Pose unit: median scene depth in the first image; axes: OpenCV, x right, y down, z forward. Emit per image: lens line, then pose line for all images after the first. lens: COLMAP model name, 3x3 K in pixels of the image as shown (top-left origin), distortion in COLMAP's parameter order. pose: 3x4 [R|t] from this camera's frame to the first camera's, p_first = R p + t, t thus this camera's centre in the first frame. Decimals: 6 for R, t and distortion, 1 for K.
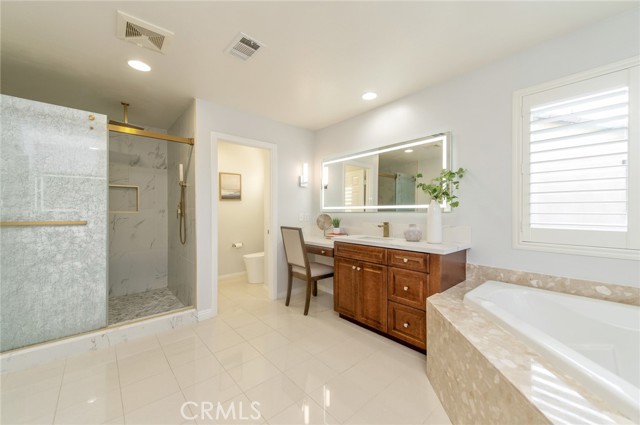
lens RADIAL K [[251.3, 0, 318.7], [0, 251.3, 209.8], [0, 0, 1]] dist [0.007055, -0.000272]
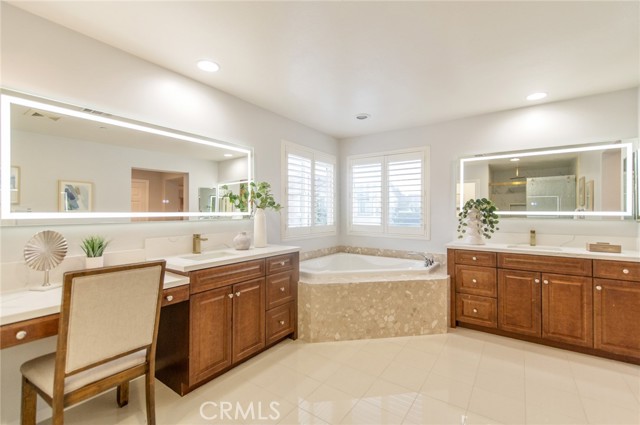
lens RADIAL K [[282.8, 0, 320.0], [0, 282.8, 212.5], [0, 0, 1]] dist [0.014914, -0.001010]
pose [[-0.231845, 0.001067, 0.972752, -0.891112], [0.000623, 0.999999, -0.000949, -0.022500], [-0.972752, 0.000386, -0.231846, 1.115673]]
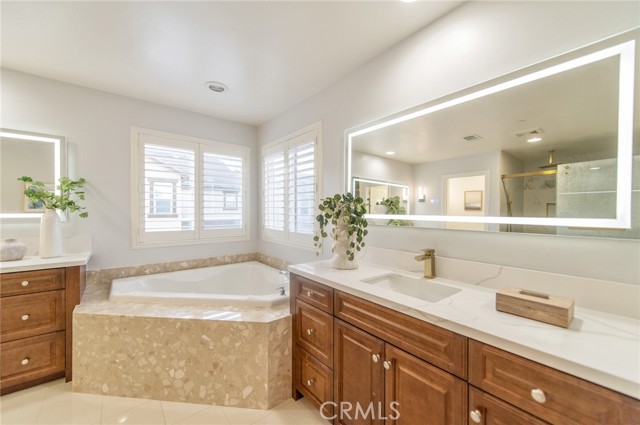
lens RADIAL K [[250.4, 0, 320.2], [0, 250.4, 214.5], [0, 0, 1]] dist [0.010754, -0.002494]
pose [[0.042829, -0.009536, 0.999037, -0.433714], [-0.003290, 0.999948, 0.009685, -0.035278], [-0.999077, -0.003702, 0.042795, -0.001062]]
